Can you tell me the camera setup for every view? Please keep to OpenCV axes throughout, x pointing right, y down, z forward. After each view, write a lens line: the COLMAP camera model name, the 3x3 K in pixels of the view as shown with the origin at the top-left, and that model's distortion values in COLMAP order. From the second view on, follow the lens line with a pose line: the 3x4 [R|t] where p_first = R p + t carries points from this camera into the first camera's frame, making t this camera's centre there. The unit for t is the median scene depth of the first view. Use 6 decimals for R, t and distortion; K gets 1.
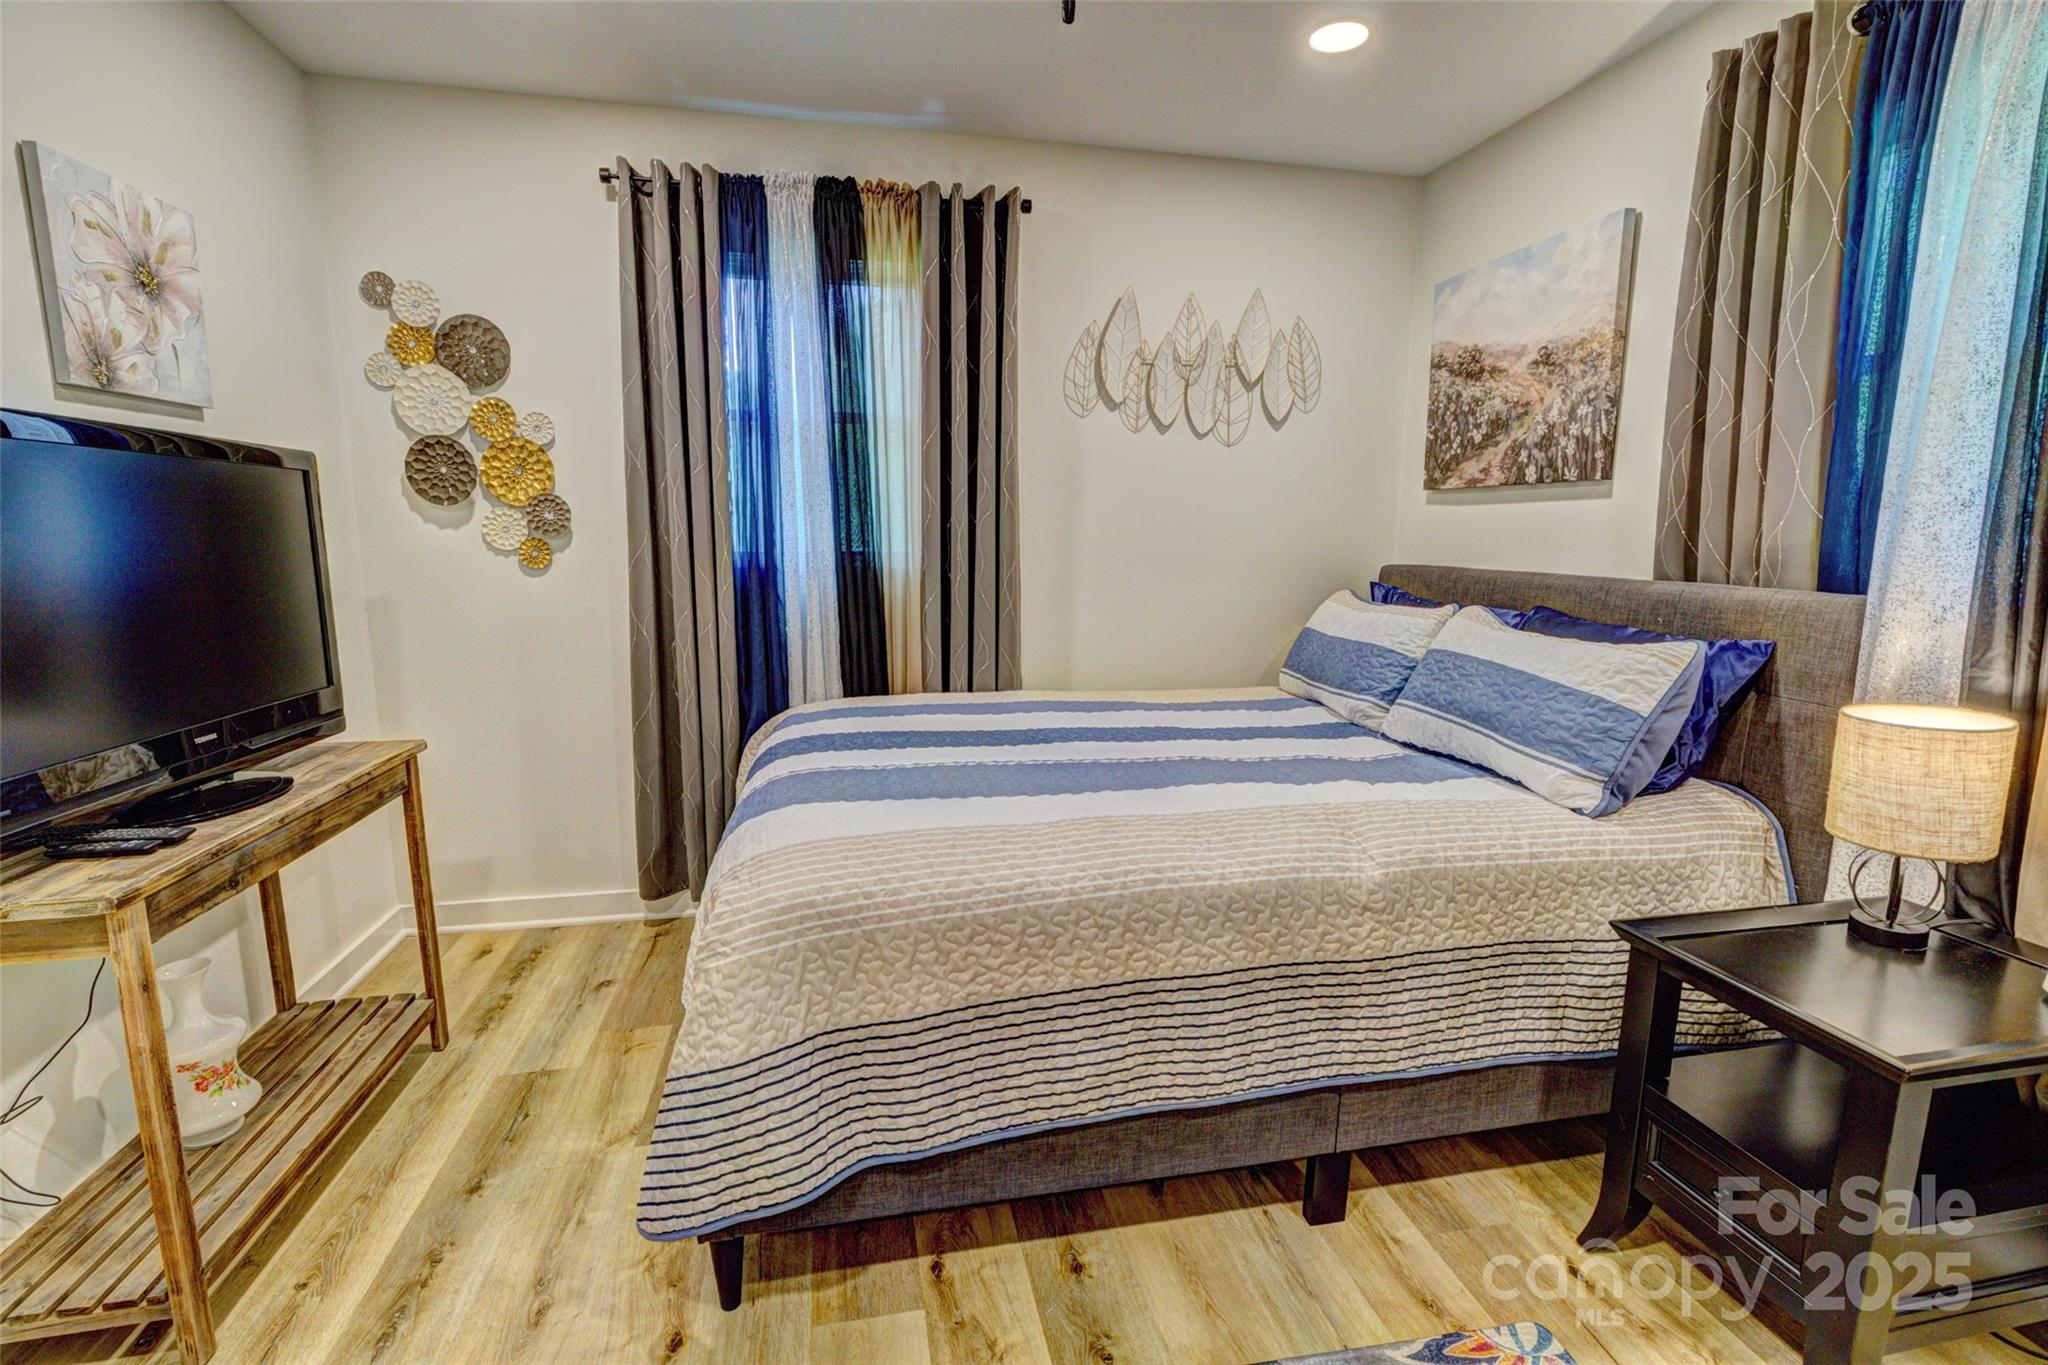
lens RADIAL K [[941.3, 0, 1022.2], [0, 941.3, 685.2], [0, 0, 1]] dist [0.001767, 0.000214]
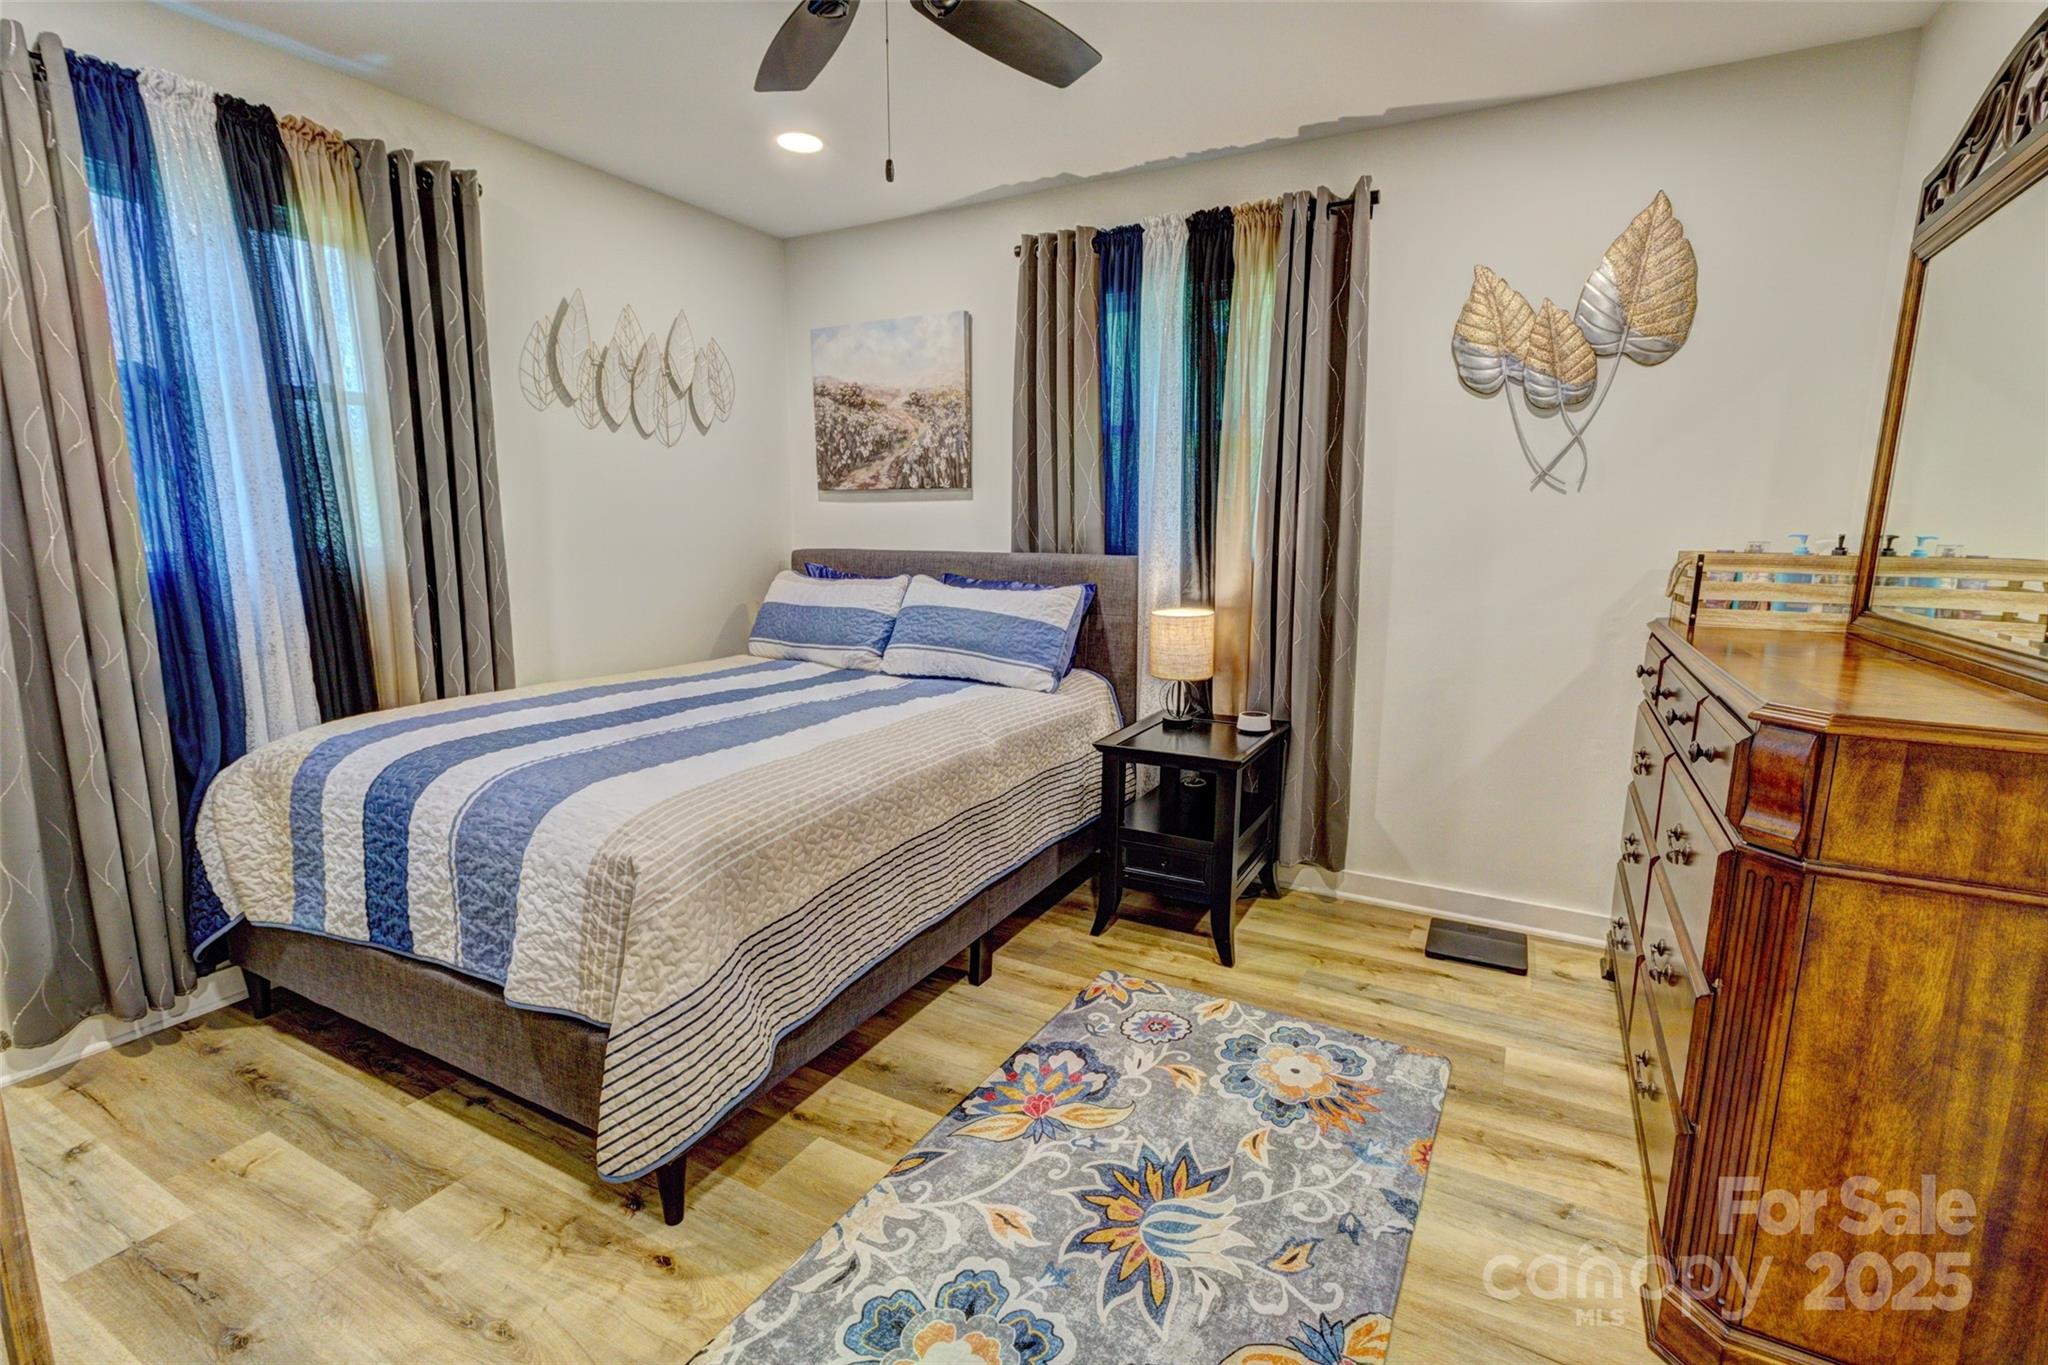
lens RADIAL K [[941.3, 0, 1022.2], [0, 941.3, 685.2], [0, 0, 1]] dist [0.001767, 0.000214]
pose [[0.650783, -0.133540, 0.747428, -0.520968], [0.126518, 0.989721, 0.066671, 0.005883], [-0.748649, 0.051174, 0.660989, -0.049912]]
